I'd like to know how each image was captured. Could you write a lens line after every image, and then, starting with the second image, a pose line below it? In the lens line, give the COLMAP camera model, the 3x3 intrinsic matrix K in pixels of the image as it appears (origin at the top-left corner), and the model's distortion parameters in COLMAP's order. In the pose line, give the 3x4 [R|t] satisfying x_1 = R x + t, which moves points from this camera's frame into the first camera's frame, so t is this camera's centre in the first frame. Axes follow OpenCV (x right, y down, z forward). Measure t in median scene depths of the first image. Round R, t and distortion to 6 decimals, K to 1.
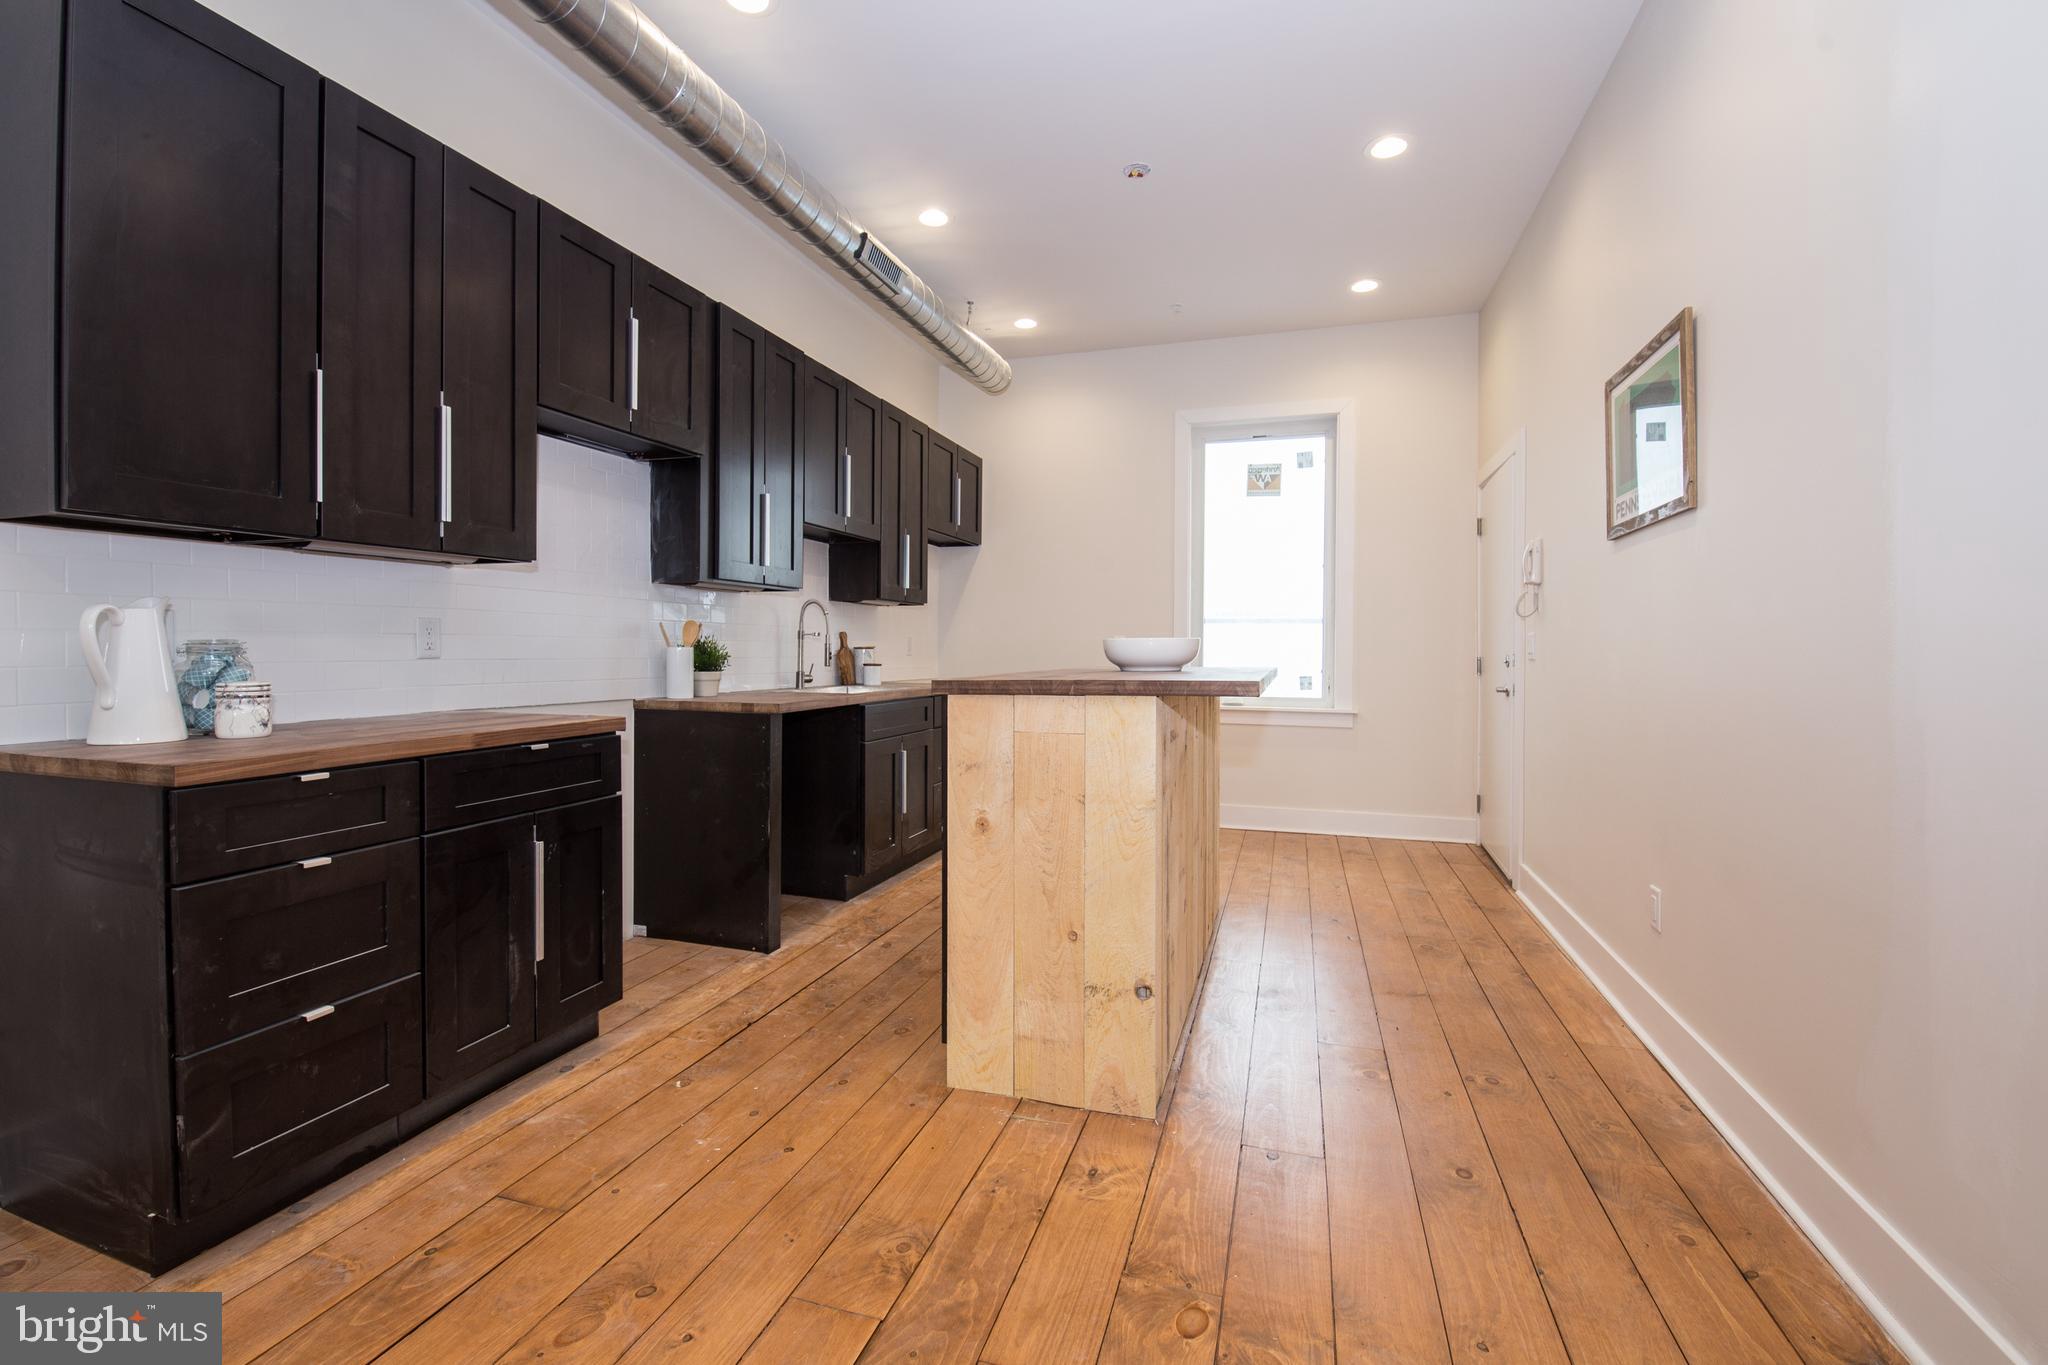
lens RADIAL K [[890.9, 0, 1011.6], [0, 890.9, 661.5], [0, 0, 1]] dist [0.000435, -0.009970]
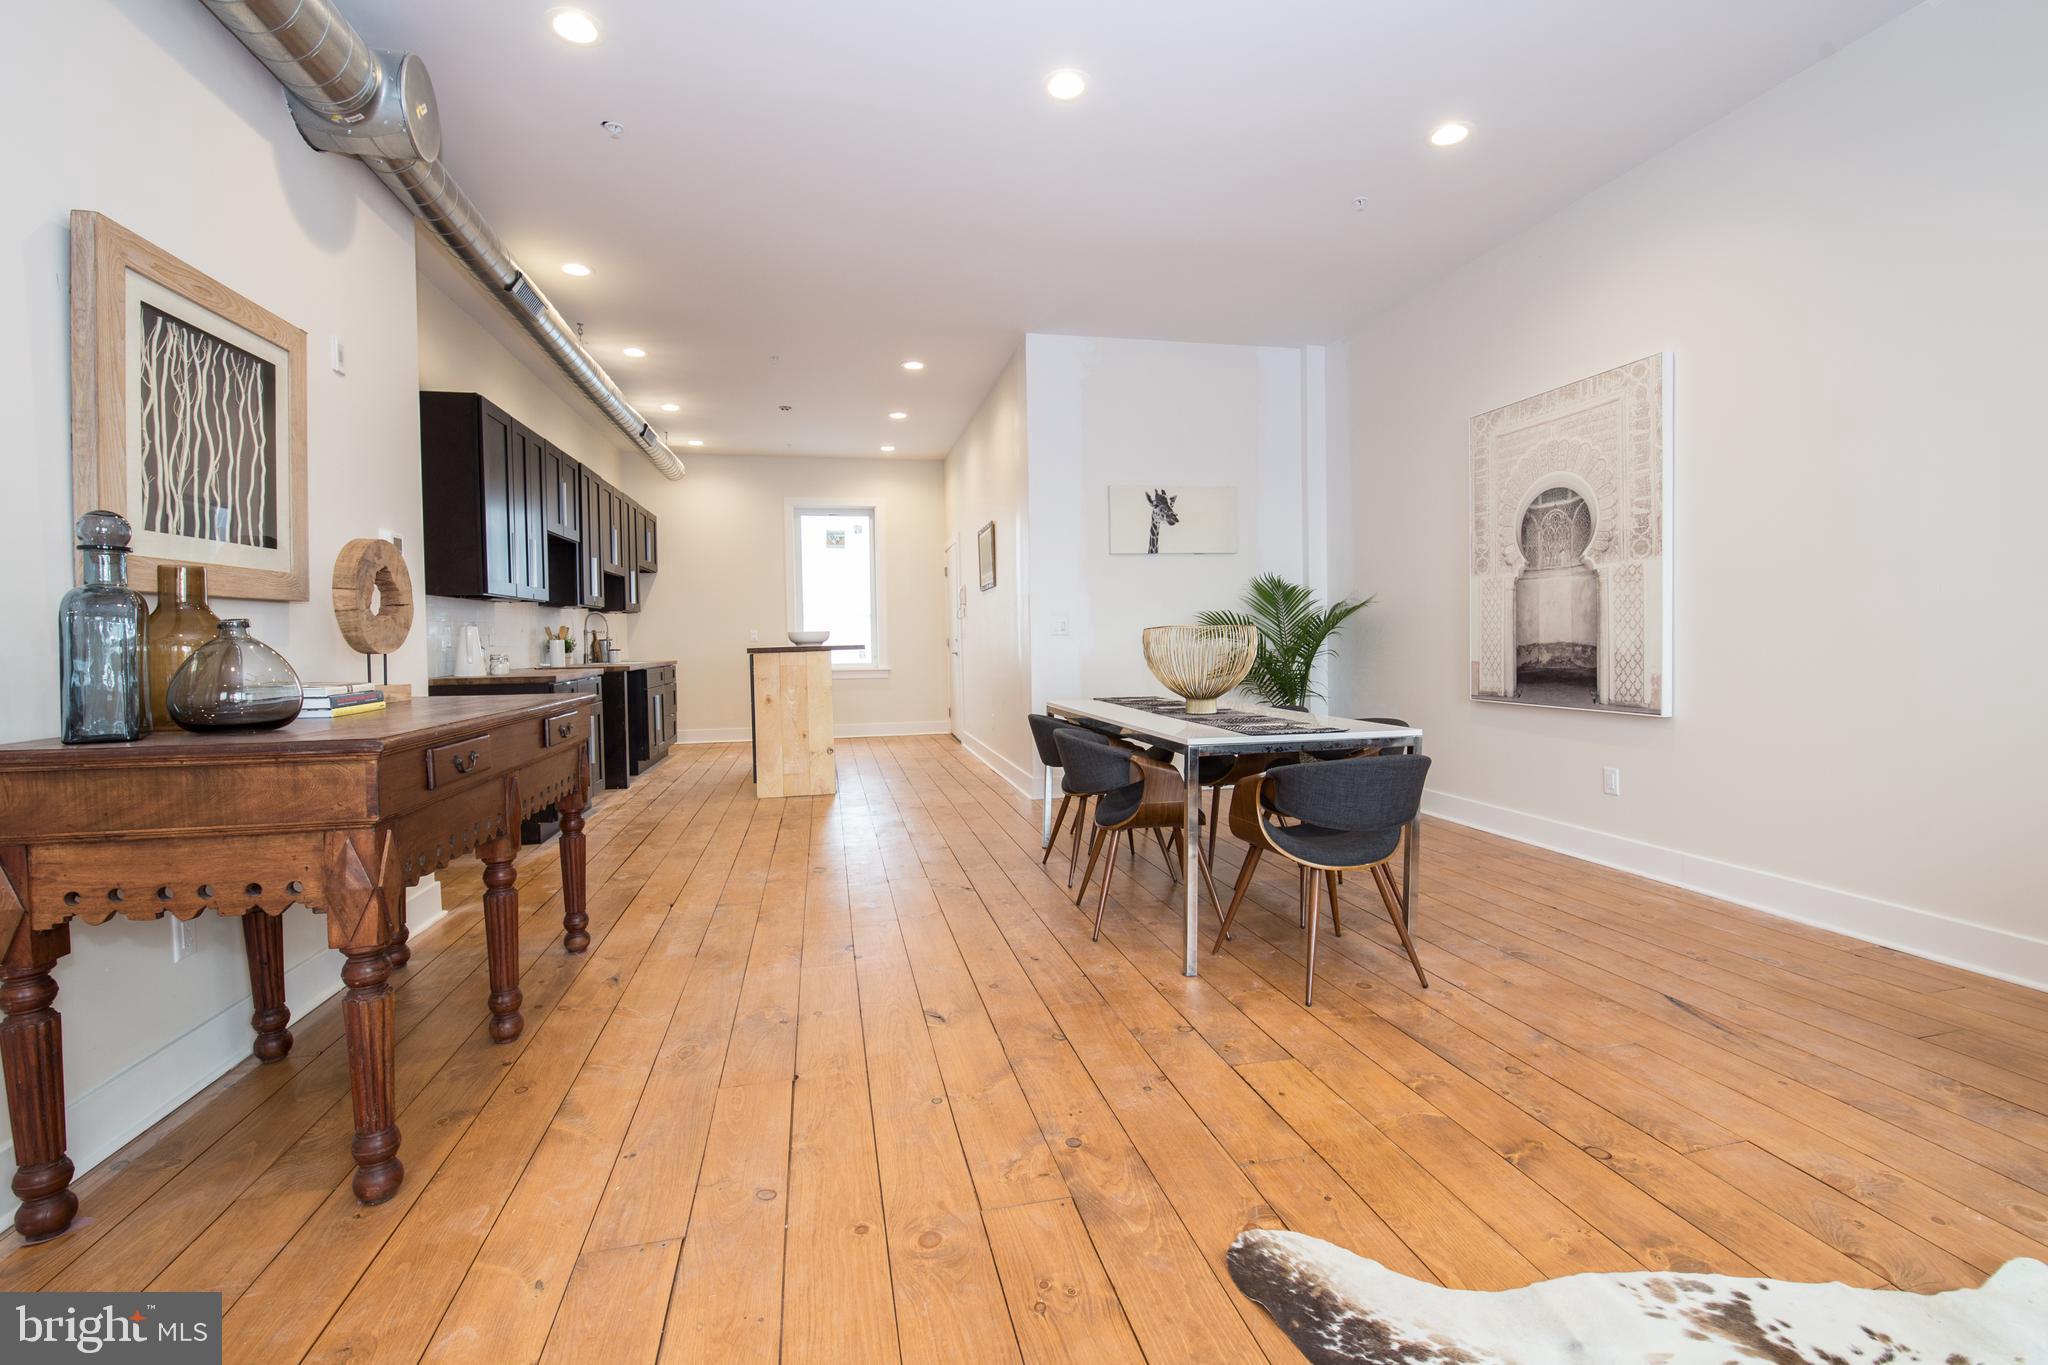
lens RADIAL K [[883.6, 0, 1019.7], [0, 883.6, 665.9], [0, 0, 1]] dist [0.001074, -0.012766]
pose [[0.863919, -0.035683, 0.502364, -0.532217], [0.027822, 0.999345, 0.023139, 0.026097], [-0.502861, -0.006014, 0.864346, -1.275300]]
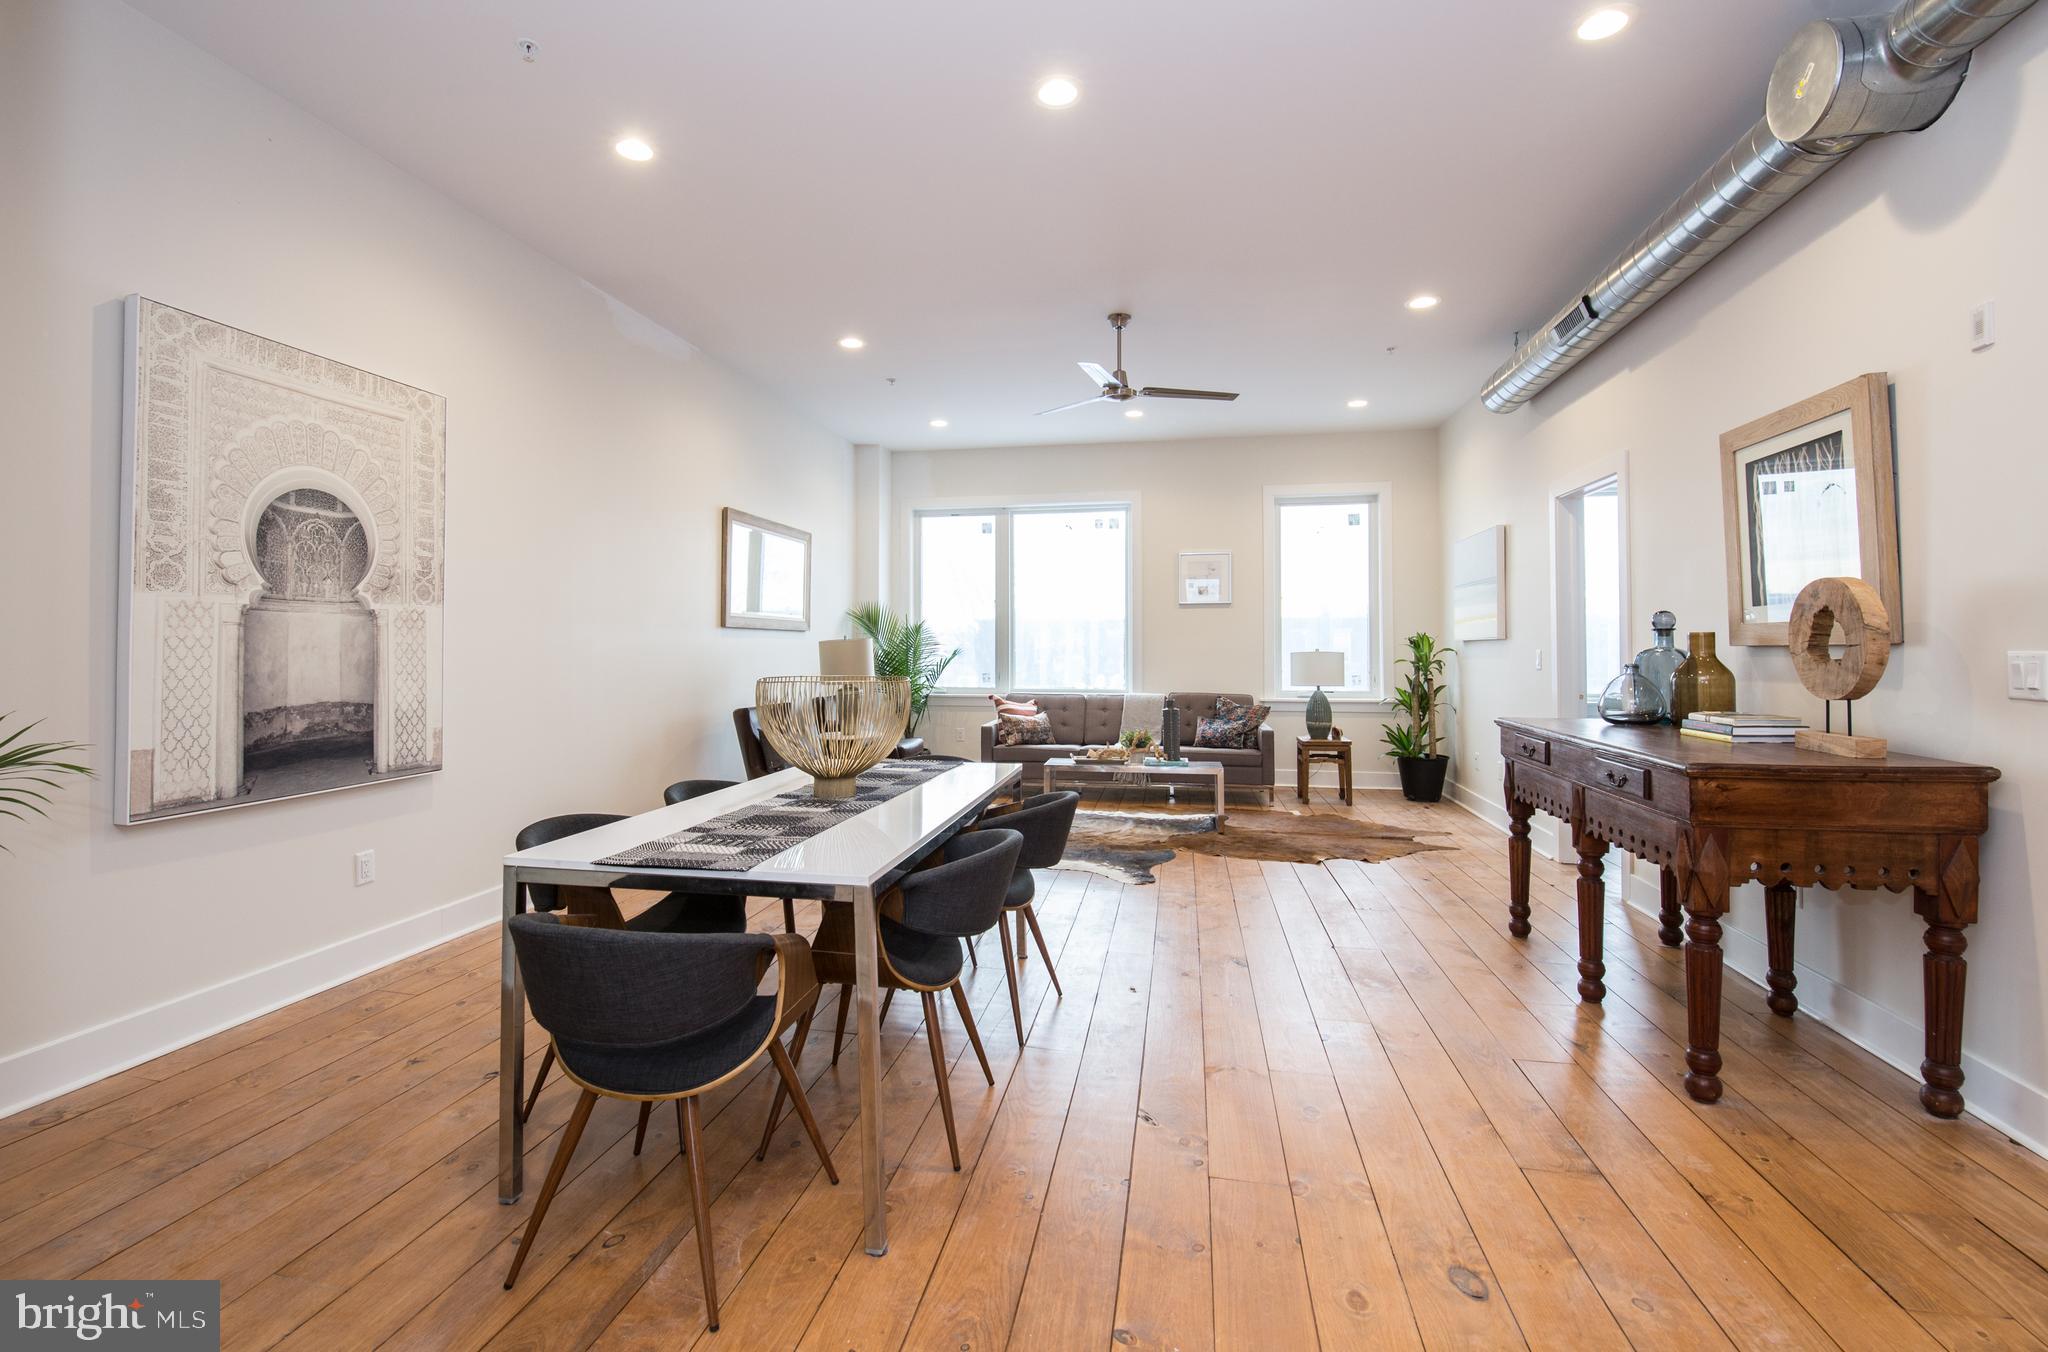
lens RADIAL K [[911.3, 0, 988.8], [0, 911.3, 631.4], [0, 0, 1]] dist [-0.001461, -0.011482]
pose [[-0.995455, -0.007876, -0.094906, 0.227445], [-0.007745, 0.999968, -0.001746, -0.040213], [0.094917, -0.001003, -0.995485, 0.585434]]
